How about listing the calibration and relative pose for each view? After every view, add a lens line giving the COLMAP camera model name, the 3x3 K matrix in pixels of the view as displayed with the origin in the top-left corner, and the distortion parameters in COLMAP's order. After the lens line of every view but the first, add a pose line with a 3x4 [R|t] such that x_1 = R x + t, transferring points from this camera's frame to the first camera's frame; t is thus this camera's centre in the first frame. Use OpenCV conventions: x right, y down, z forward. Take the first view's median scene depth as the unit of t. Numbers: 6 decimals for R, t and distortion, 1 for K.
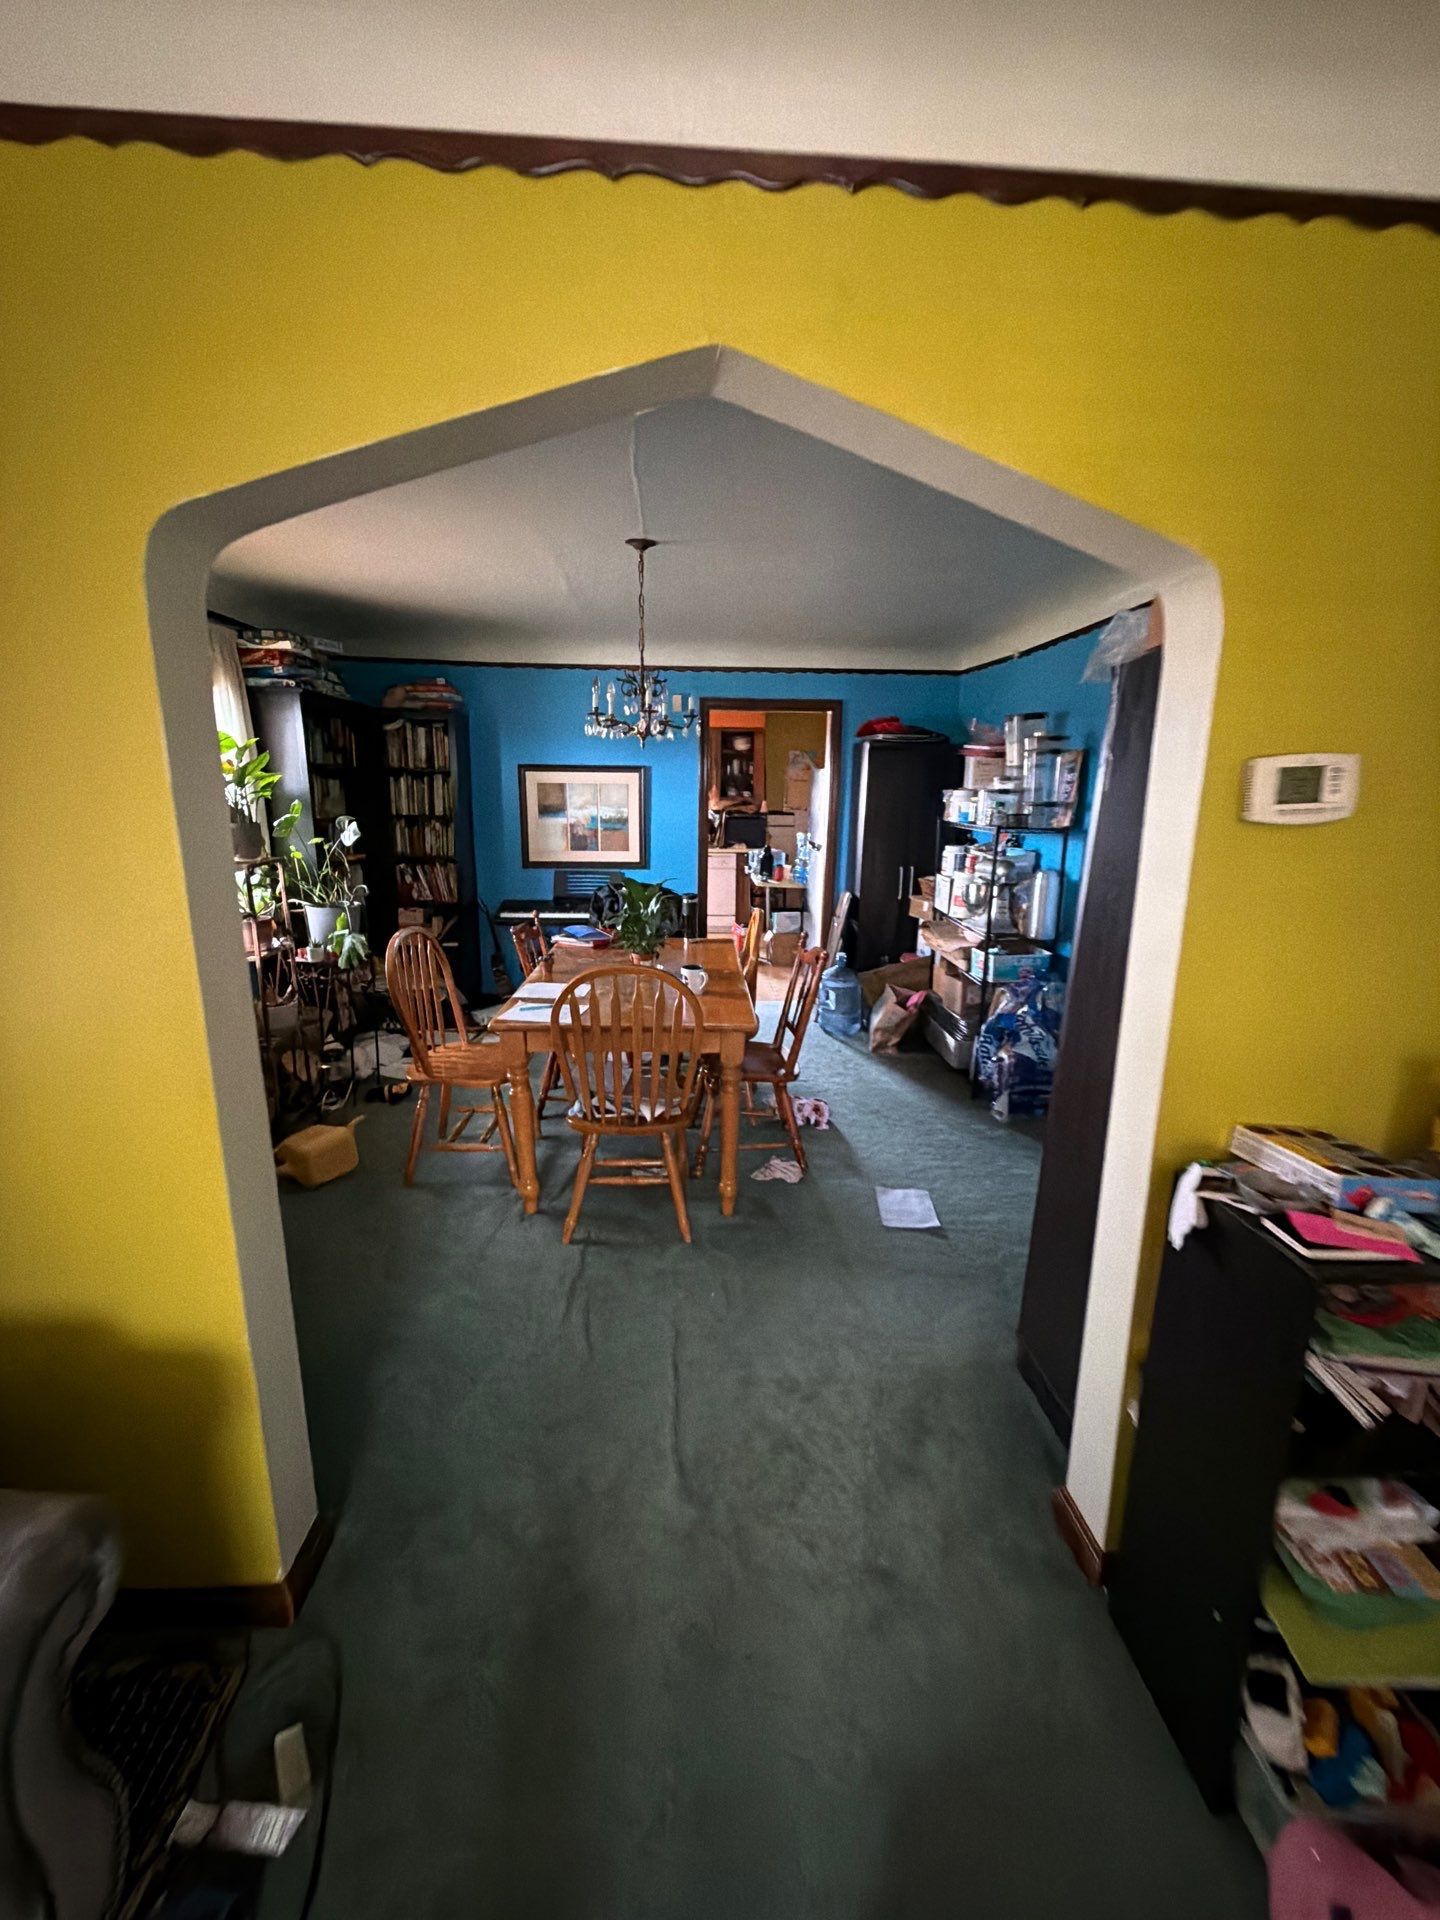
lens RADIAL K [[769.2, 0, 714.7], [0, 769.2, 962.5], [0, 0, 1]] dist [0.002047, 0.000246]
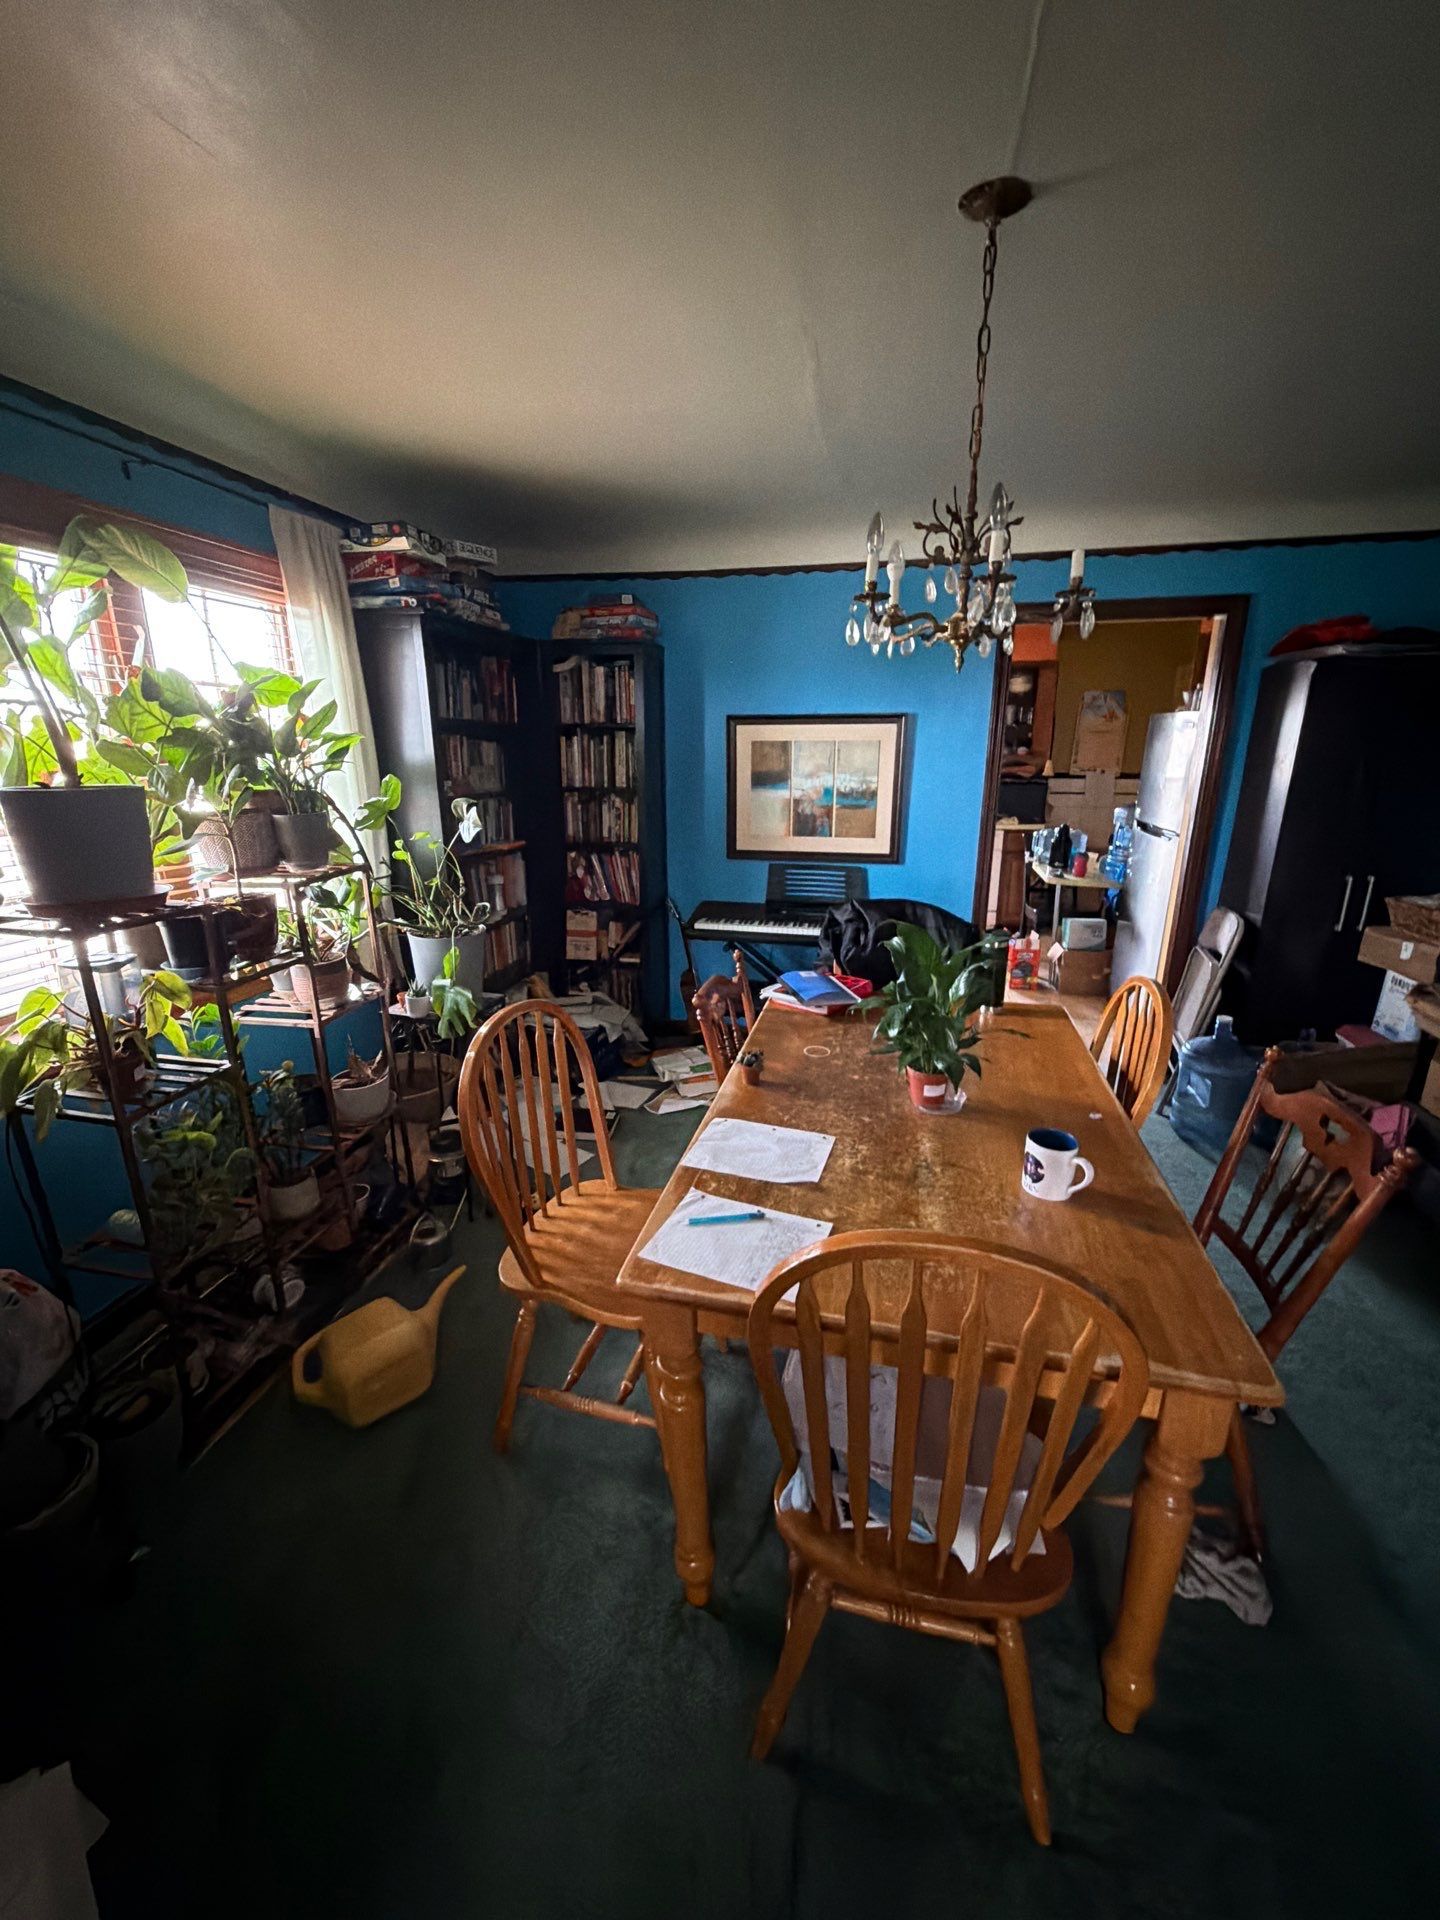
lens RADIAL K [[769.2, 0, 721.3], [0, 769.2, 963.2], [0, 0, 1]] dist [0.002047, 0.000246]
pose [[0.965542, 0.057554, -0.253804, -0.066280], [-0.043569, 0.997224, 0.060384, -0.071400], [0.256575, -0.047245, 0.965369, 0.300365]]
